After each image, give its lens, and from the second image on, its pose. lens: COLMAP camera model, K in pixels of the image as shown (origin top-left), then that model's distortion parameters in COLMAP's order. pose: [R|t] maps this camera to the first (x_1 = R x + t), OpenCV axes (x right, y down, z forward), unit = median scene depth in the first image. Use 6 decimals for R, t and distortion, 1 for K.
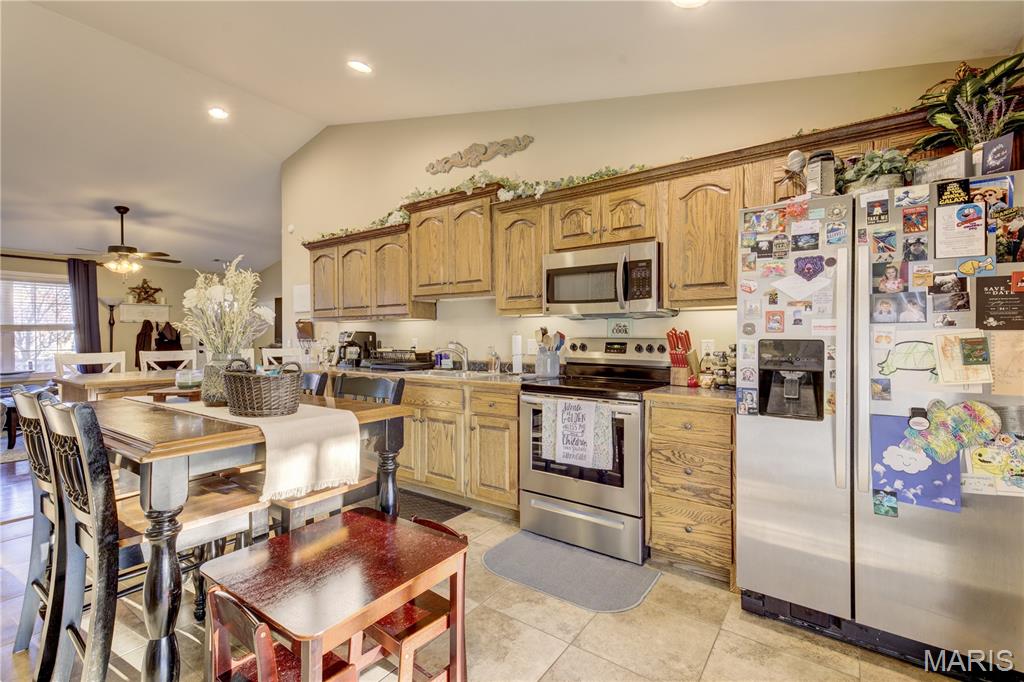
lens RADIAL K [[468.2, 0, 510.4], [0, 468.2, 339.0], [0, 0, 1]] dist [-0.002263, 0.001014]
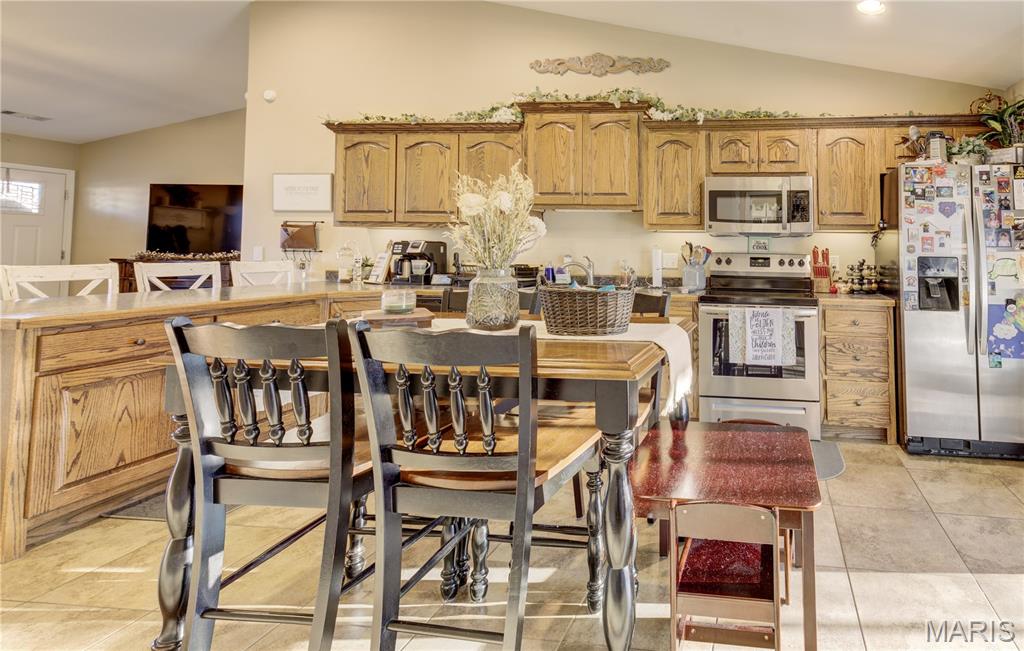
lens RADIAL K [[497.0, 0, 684.2], [0, 497.0, 227.3], [0, 0, 1]] dist [0.000864, -0.000357]
pose [[0.861062, 0.038012, 0.507077, -0.618940], [-0.012064, 0.998448, -0.054362, 0.002366], [-0.508356, 0.040692, 0.860185, 0.038358]]
